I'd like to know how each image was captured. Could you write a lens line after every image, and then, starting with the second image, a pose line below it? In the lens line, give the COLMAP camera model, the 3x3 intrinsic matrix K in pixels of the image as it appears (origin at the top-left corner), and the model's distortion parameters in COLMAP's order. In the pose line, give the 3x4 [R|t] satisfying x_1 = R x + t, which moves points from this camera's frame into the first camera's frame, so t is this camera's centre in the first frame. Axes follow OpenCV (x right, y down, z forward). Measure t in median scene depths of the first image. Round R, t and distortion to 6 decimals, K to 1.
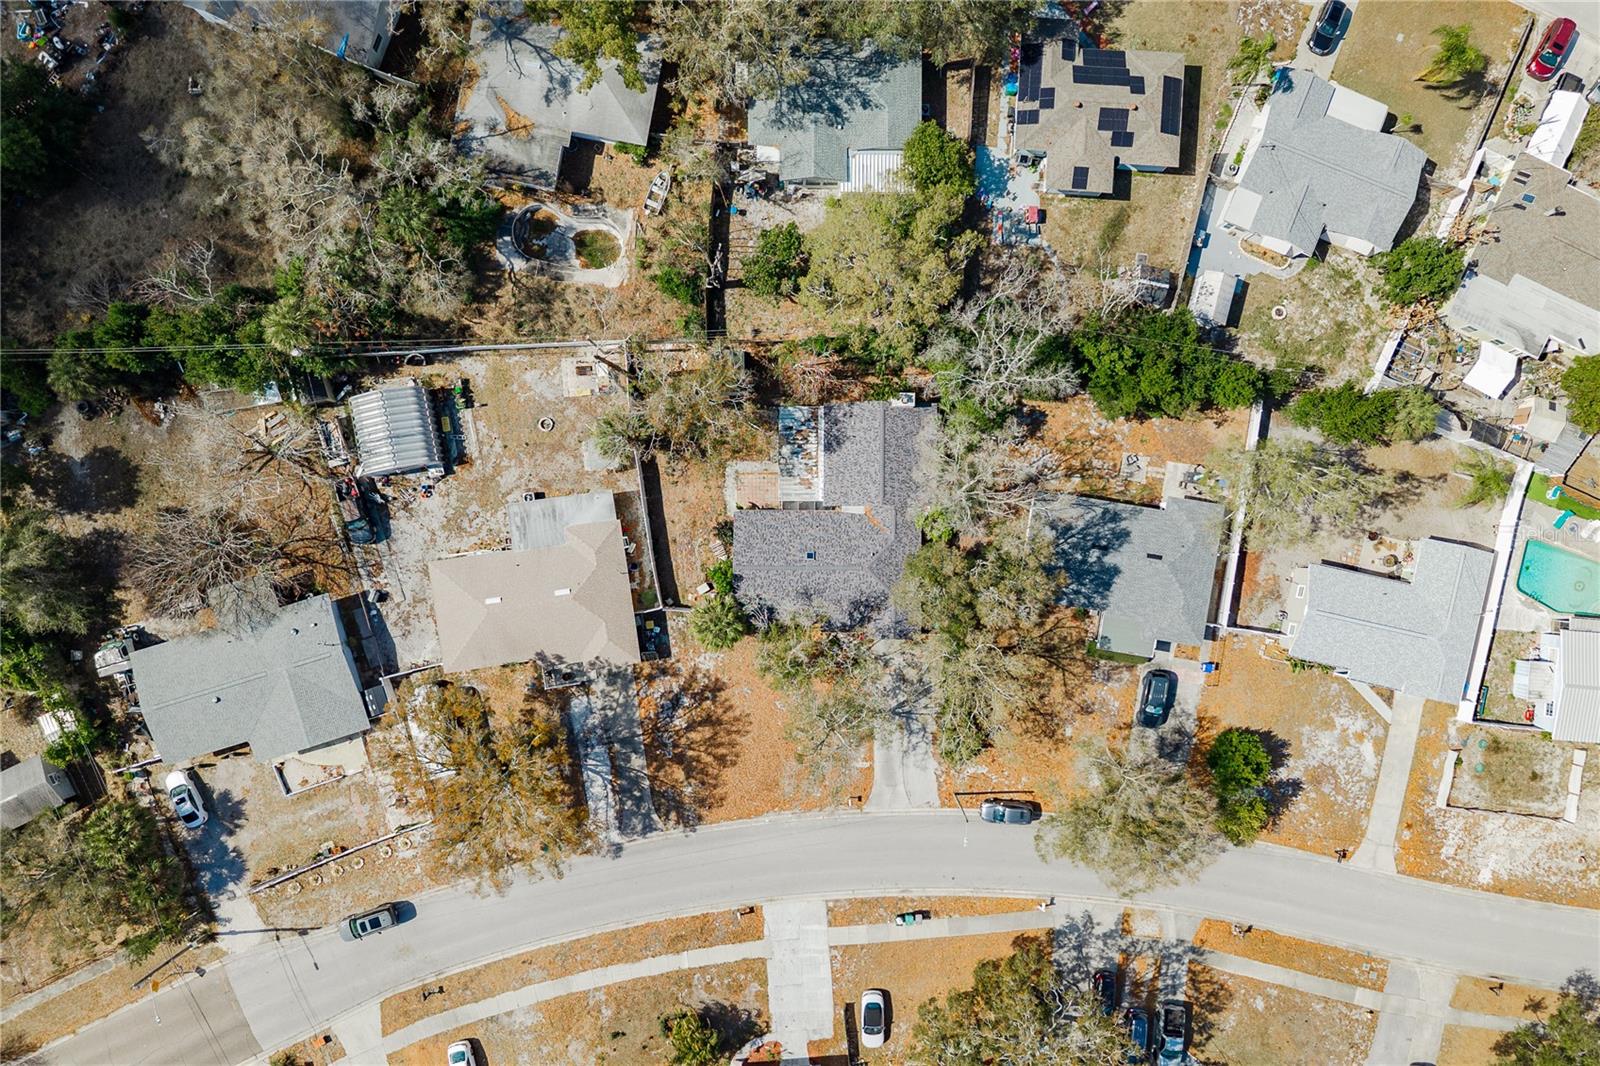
lens RADIAL K [[1150.8, 0, 799.9], [0, 1150.8, 523.2], [0, 0, 1]] dist [-0.025541, 0.004241]
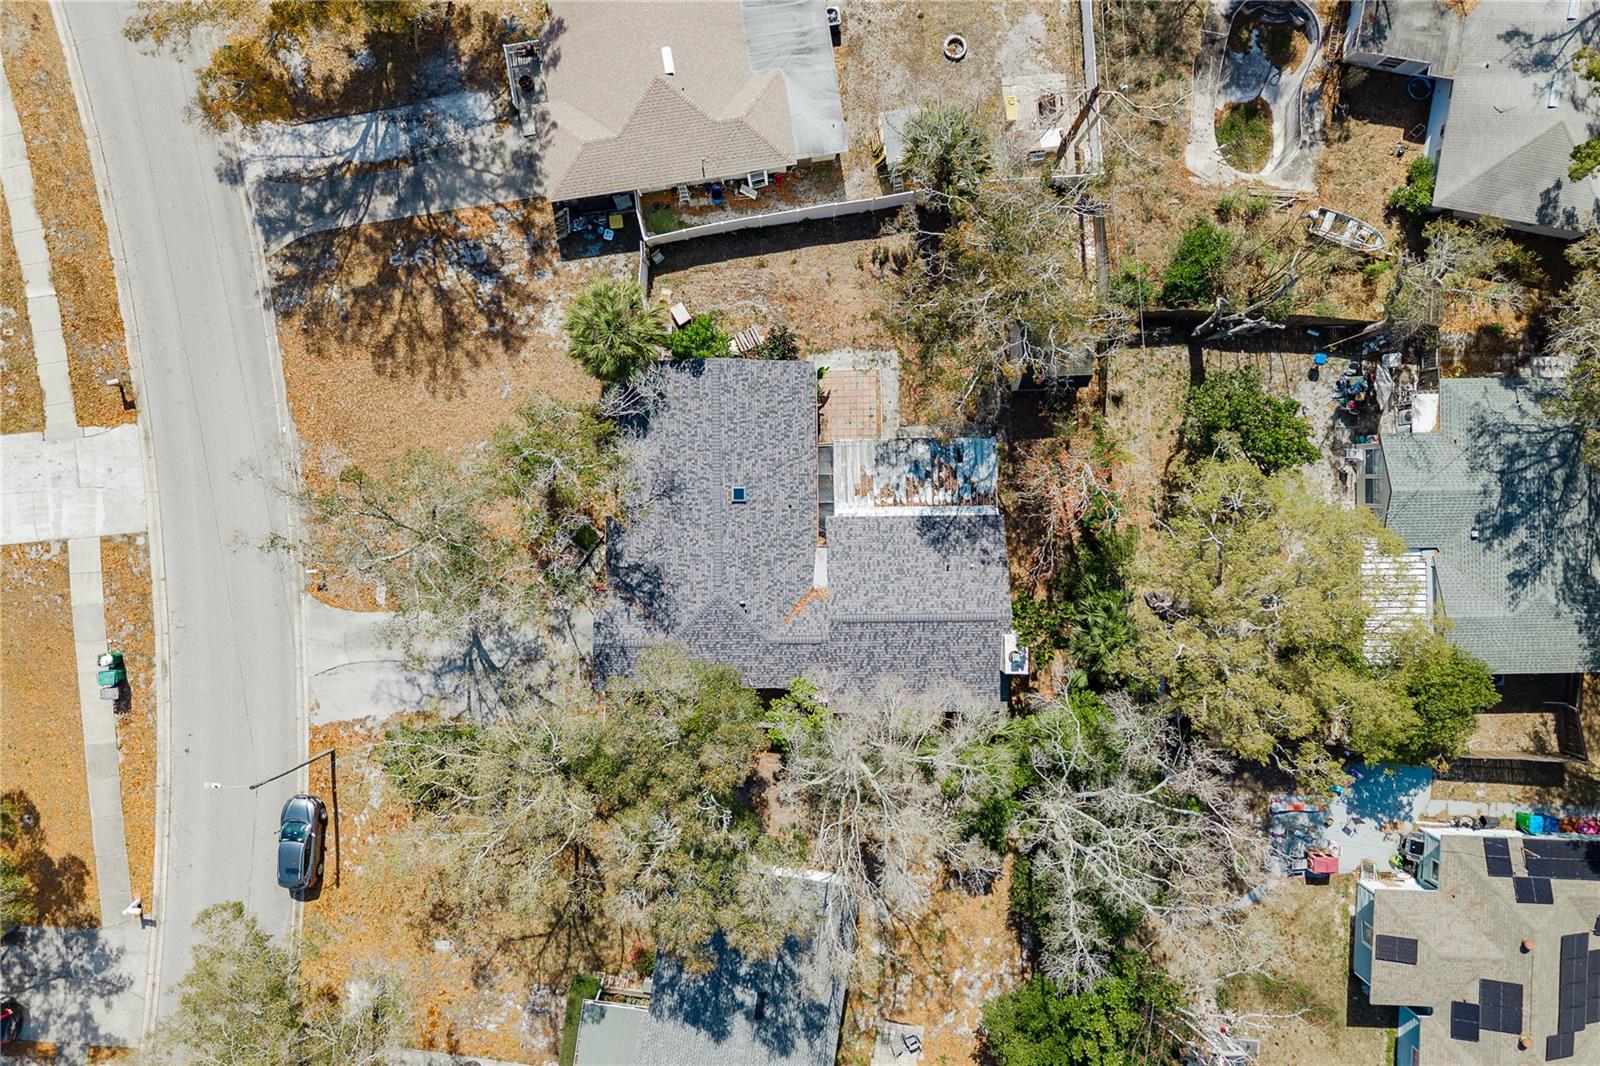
lens RADIAL K [[1150.8, 0, 814.3], [0, 1150.8, 500.3], [0, 0, 1]] dist [-0.025541, 0.004241]
pose [[0.015371, 0.999796, -0.013130, 0.019328], [-0.999571, 0.015038, -0.025131, 0.004859], [-0.024928, 0.013510, 0.999598, 0.416049]]
